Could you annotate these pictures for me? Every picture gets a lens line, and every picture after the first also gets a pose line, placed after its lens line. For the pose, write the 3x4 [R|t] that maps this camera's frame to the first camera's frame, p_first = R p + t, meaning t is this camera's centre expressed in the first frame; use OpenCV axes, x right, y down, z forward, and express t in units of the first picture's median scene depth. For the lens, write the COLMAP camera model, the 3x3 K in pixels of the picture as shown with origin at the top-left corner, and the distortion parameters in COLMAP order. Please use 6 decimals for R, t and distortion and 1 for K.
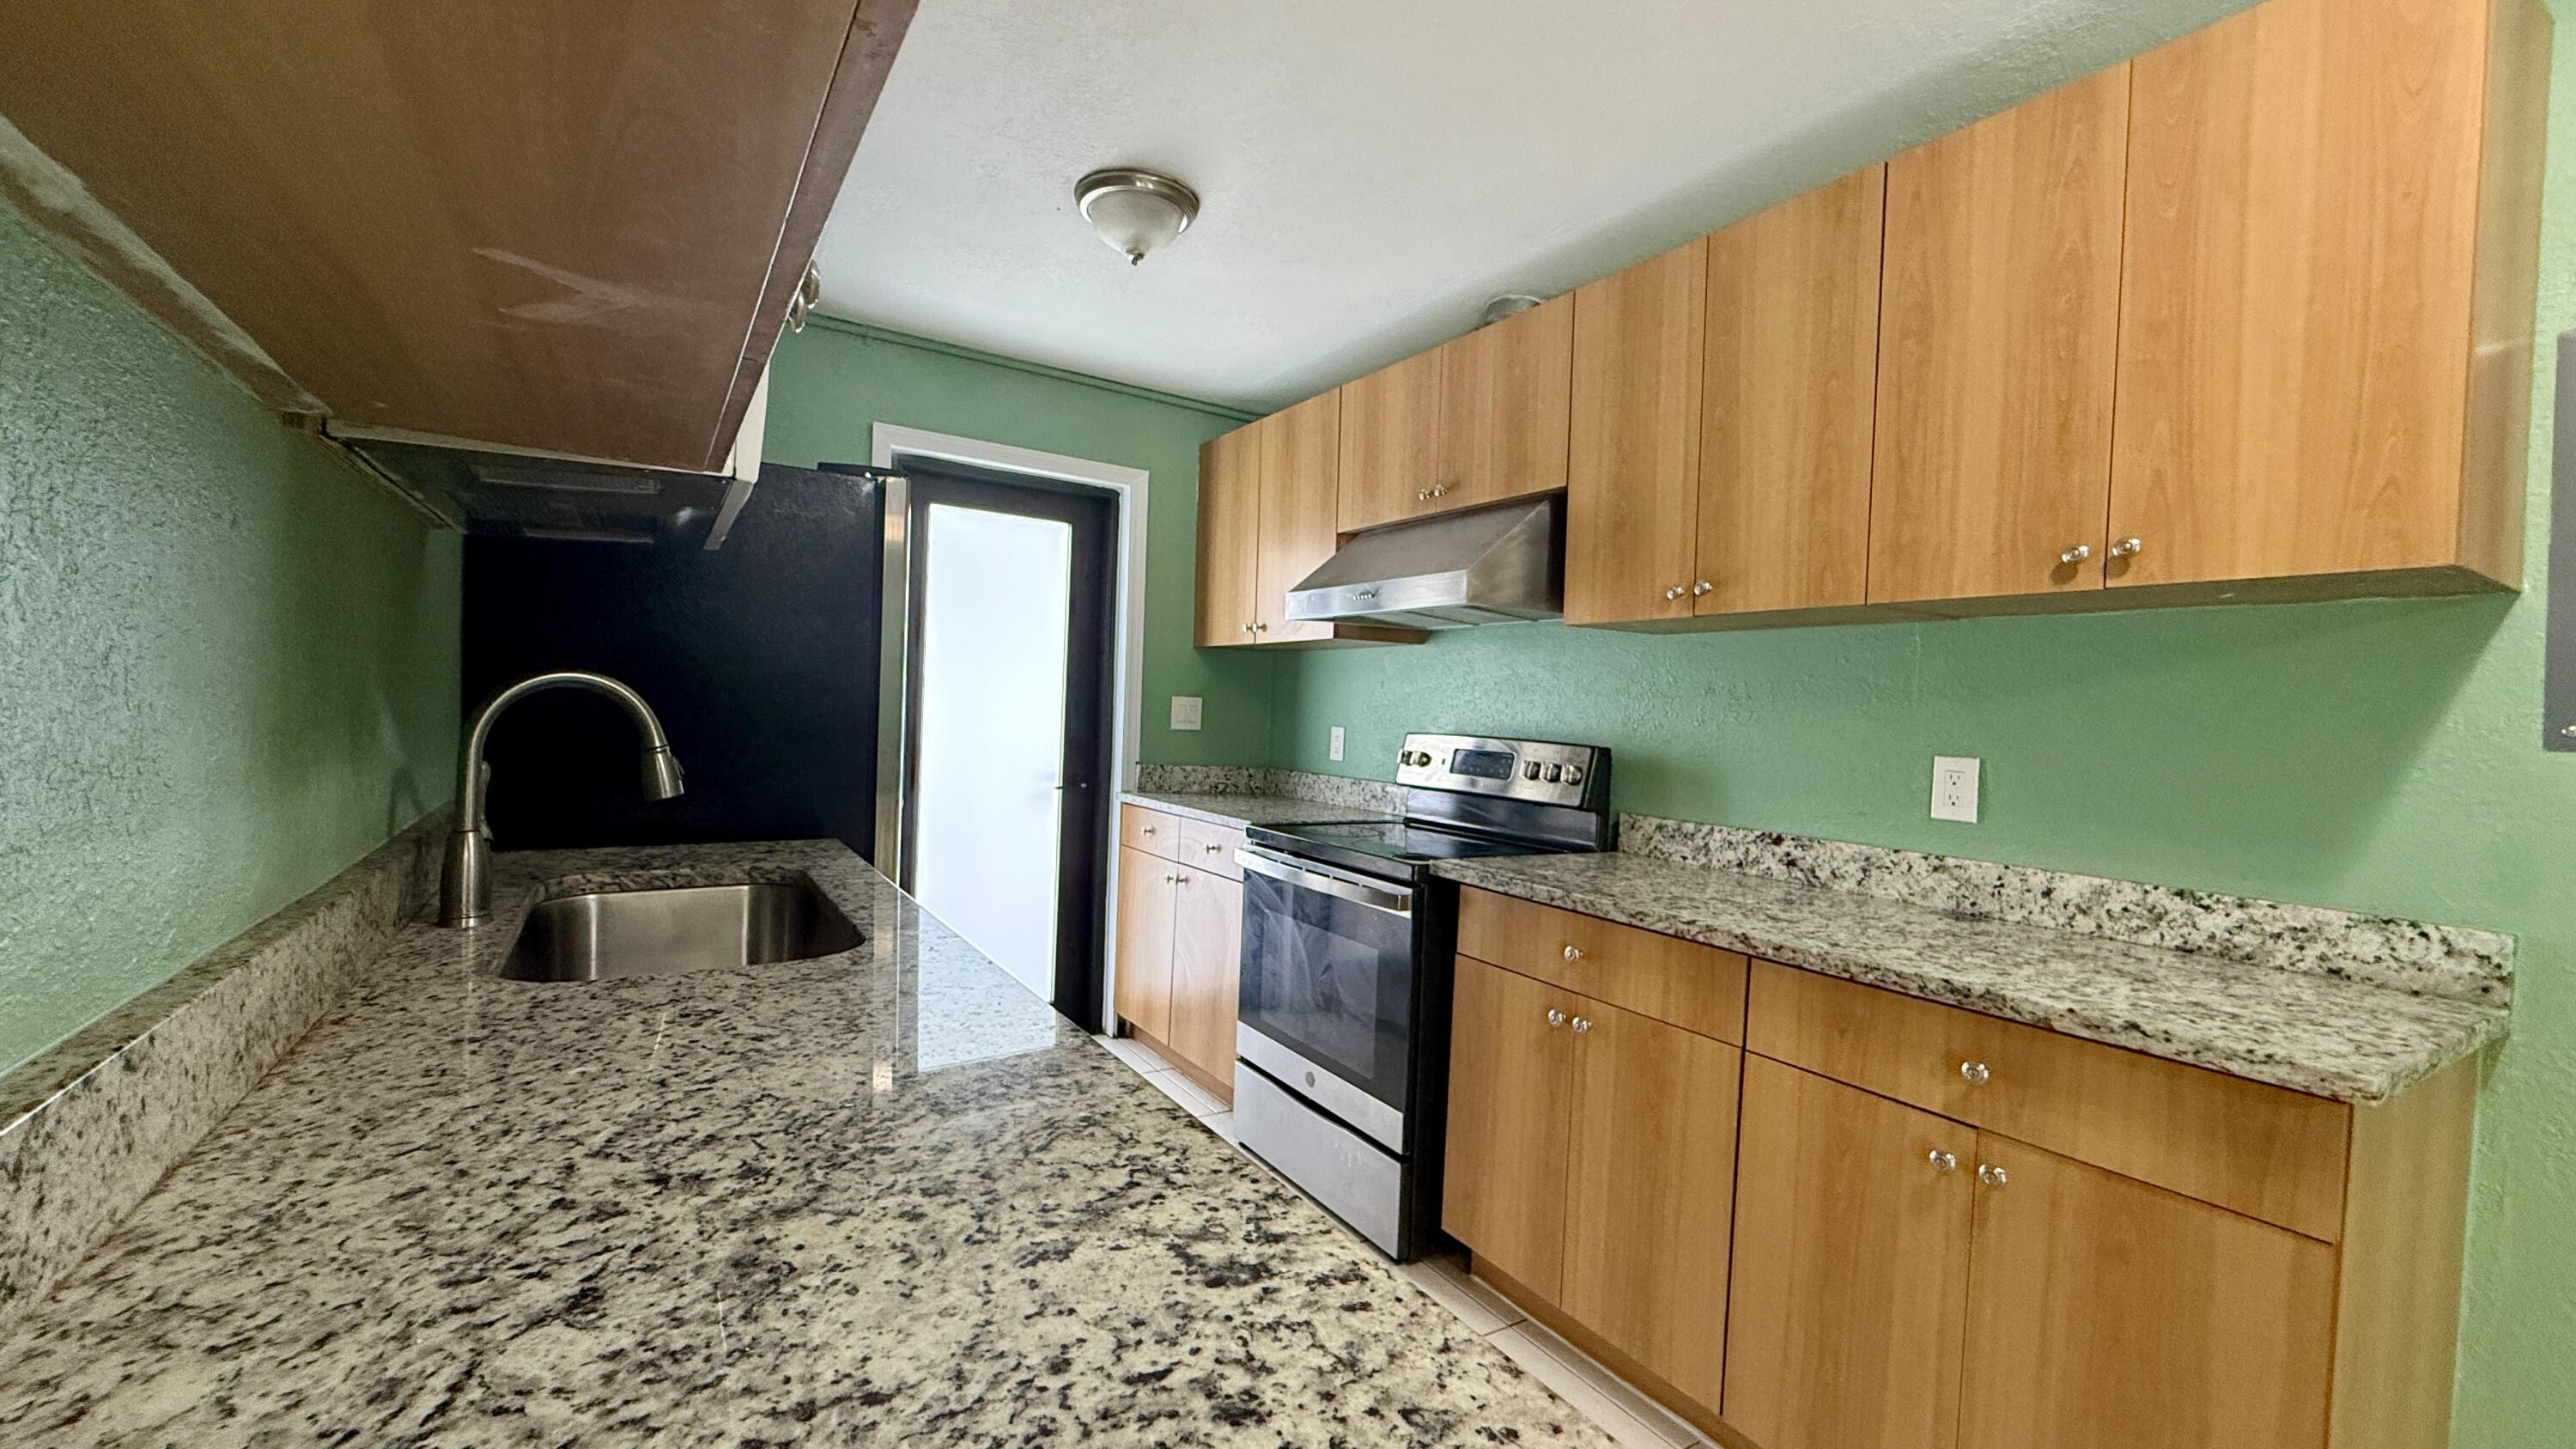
lens RADIAL K [[1027.8, 0, 1296.5], [0, 1027.8, 734.1], [0, 0, 1]] dist [-0.000398, -0.000083]
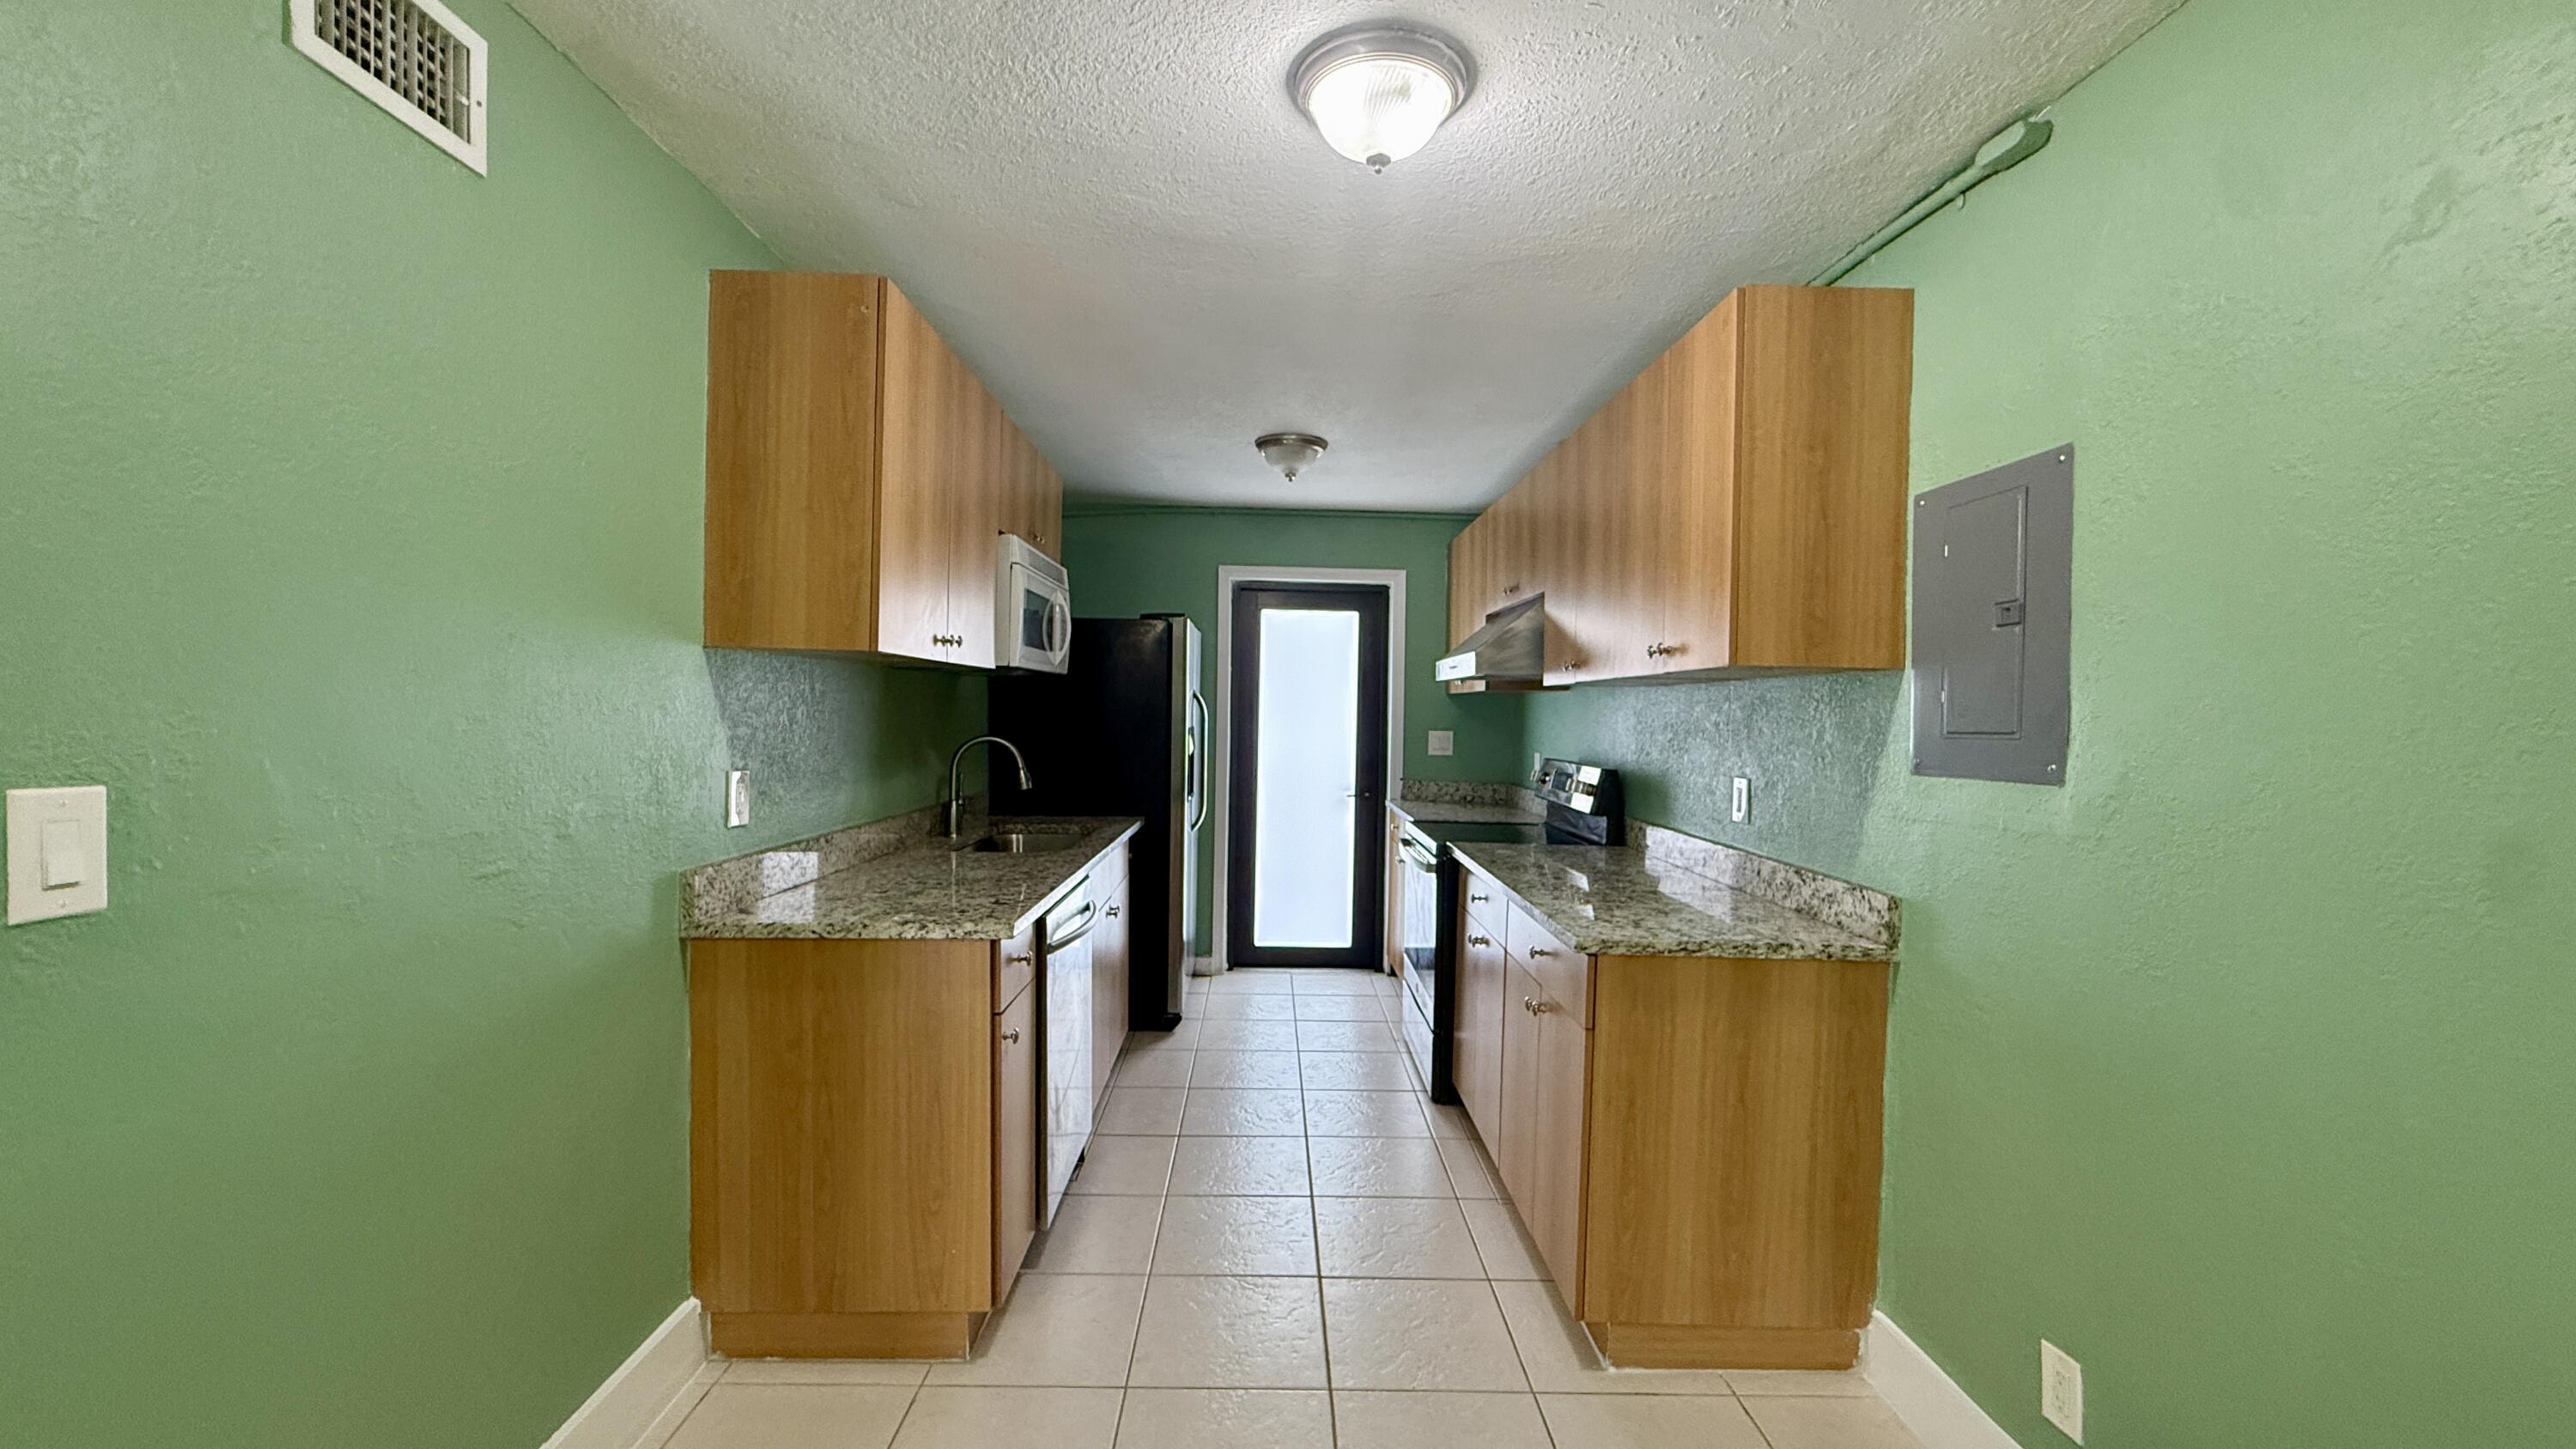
lens RADIAL K [[1027.8, 0, 1286.2], [0, 1027.8, 724.6], [0, 0, 1]] dist [-0.000398, -0.000083]
pose [[0.854677, -0.018247, -0.518840, 0.746570], [0.003506, 0.999562, -0.029377, -0.009482], [0.519149, 0.023289, 0.854367, -0.461985]]
